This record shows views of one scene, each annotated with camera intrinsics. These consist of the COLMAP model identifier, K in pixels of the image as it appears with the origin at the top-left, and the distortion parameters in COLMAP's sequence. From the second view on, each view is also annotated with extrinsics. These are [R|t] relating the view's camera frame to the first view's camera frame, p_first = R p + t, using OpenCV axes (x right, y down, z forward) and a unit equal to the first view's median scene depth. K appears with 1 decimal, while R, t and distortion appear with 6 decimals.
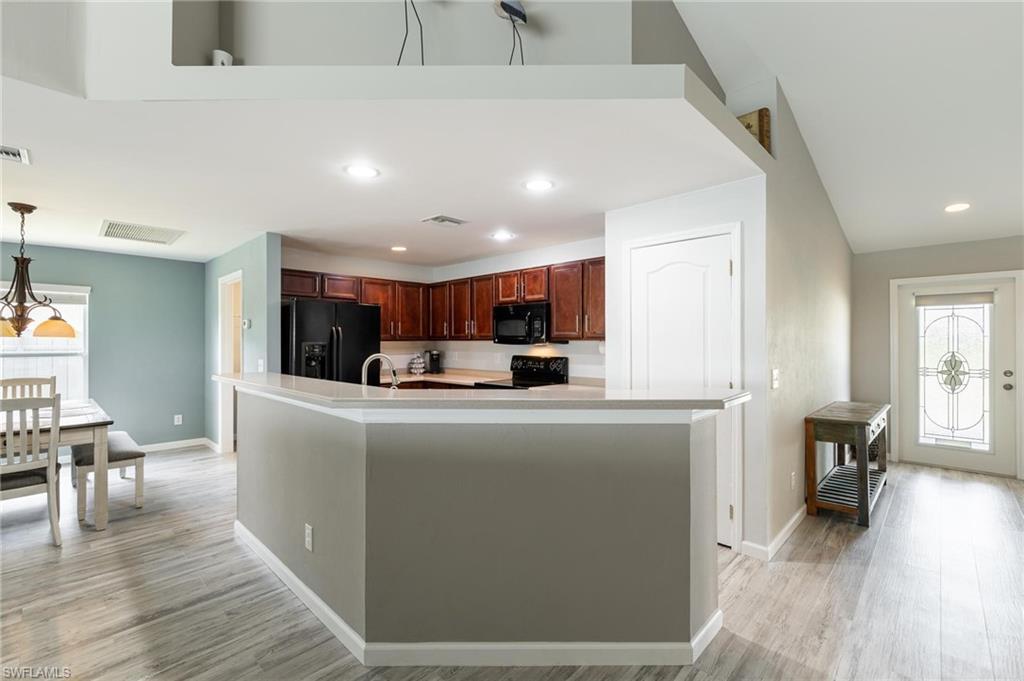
lens RADIAL K [[436.7, 0, 507.5], [0, 436.7, 340.2], [0, 0, 1]] dist [0.001905, -0.003153]
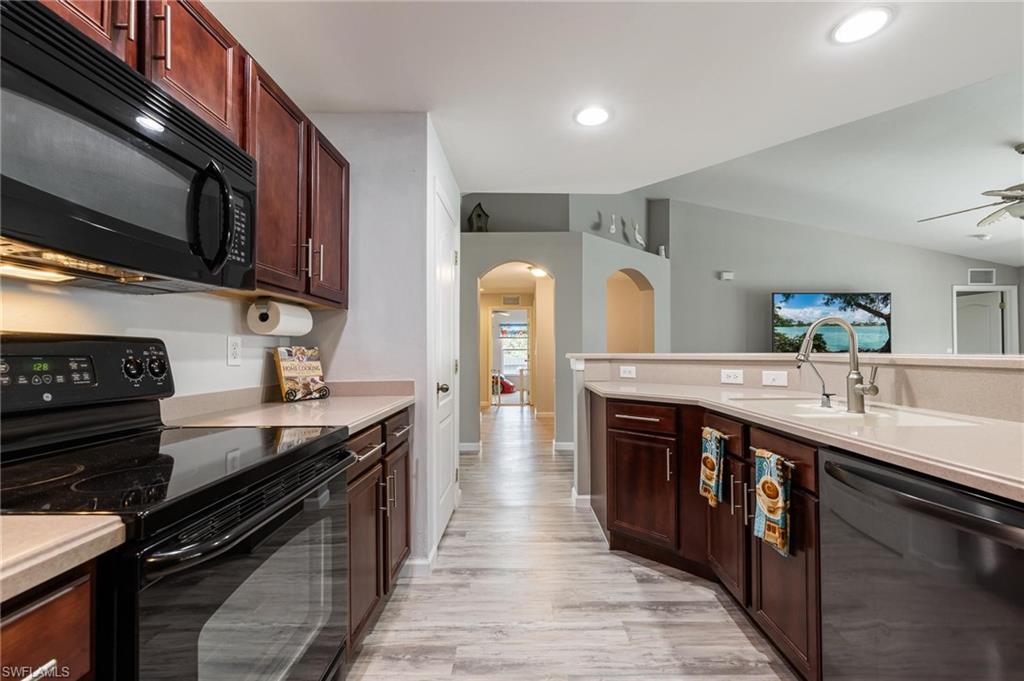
lens RADIAL K [[436.7, 0, 513.1], [0, 436.7, 345.7], [0, 0, 1]] dist [0.001905, -0.003153]
pose [[-0.689810, 0.013444, 0.723866, -0.254419], [0.004846, 0.999891, -0.013953, 0.049509], [-0.723975, -0.006117, -0.689799, 1.029390]]
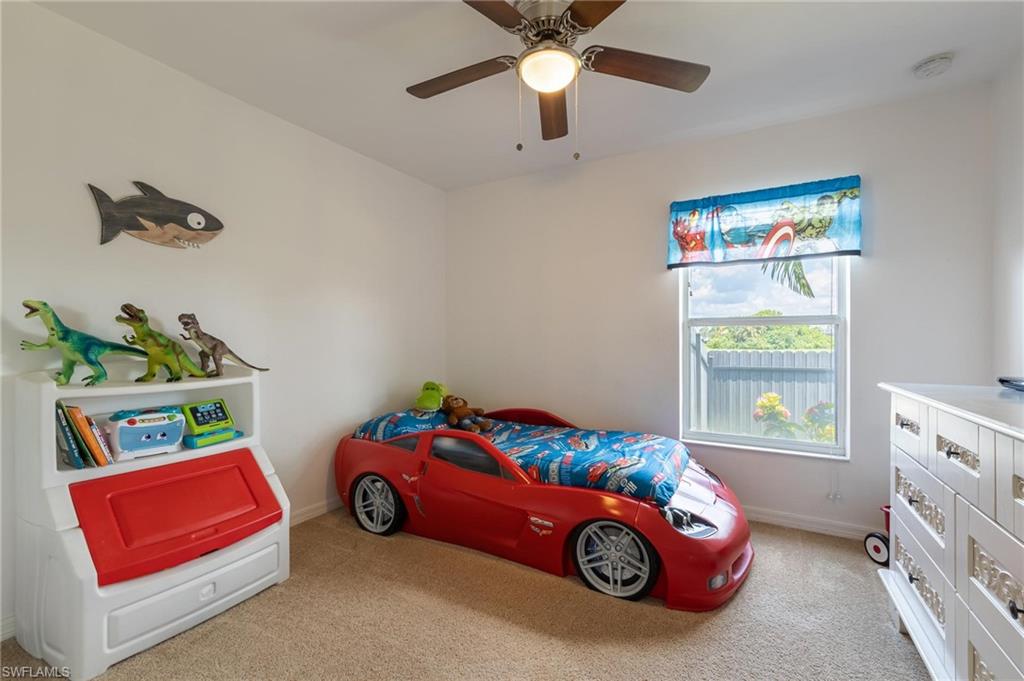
lens RADIAL K [[436.7, 0, 505.0], [0, 436.7, 338.9], [0, 0, 1]] dist [0.001905, -0.003153]
pose [[-0.250583, 0.002349, 0.968092, 1.343875], [-0.000285, 0.999997, -0.002500, 0.063922], [-0.968095, -0.000902, -0.250582, -0.510626]]
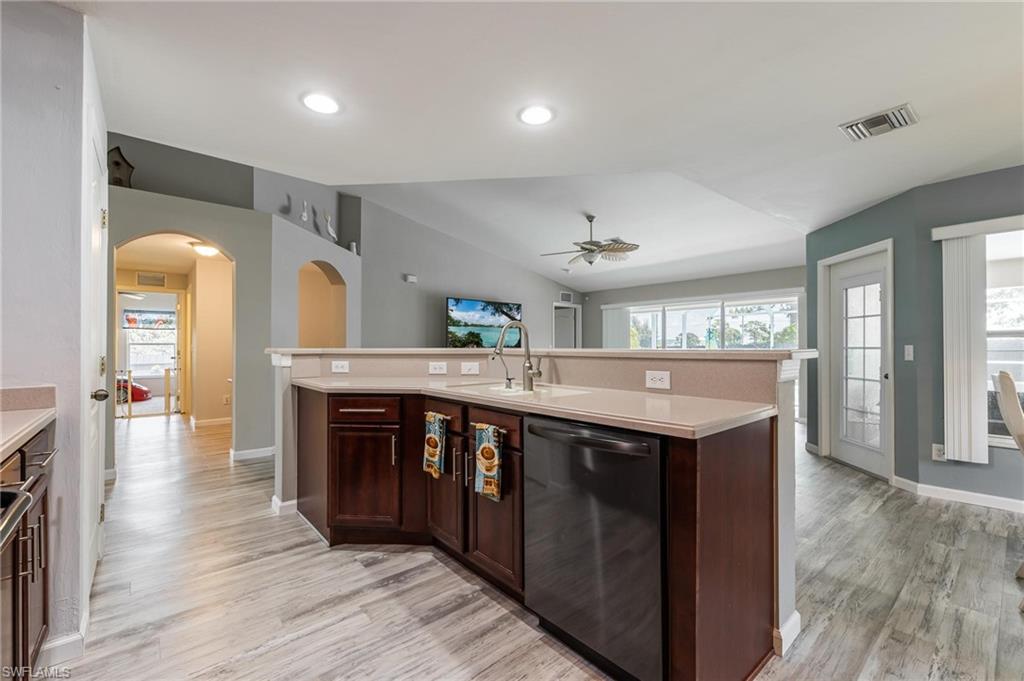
lens RADIAL K [[436.7, 0, 512.6], [0, 436.7, 343.1], [0, 0, 1]] dist [0.001905, -0.003153]
pose [[-0.996035, 0.001920, 0.088947, -0.211971], [0.001304, 0.999975, -0.006979, 0.049865], [-0.088958, -0.006835, -0.996012, 1.082884]]
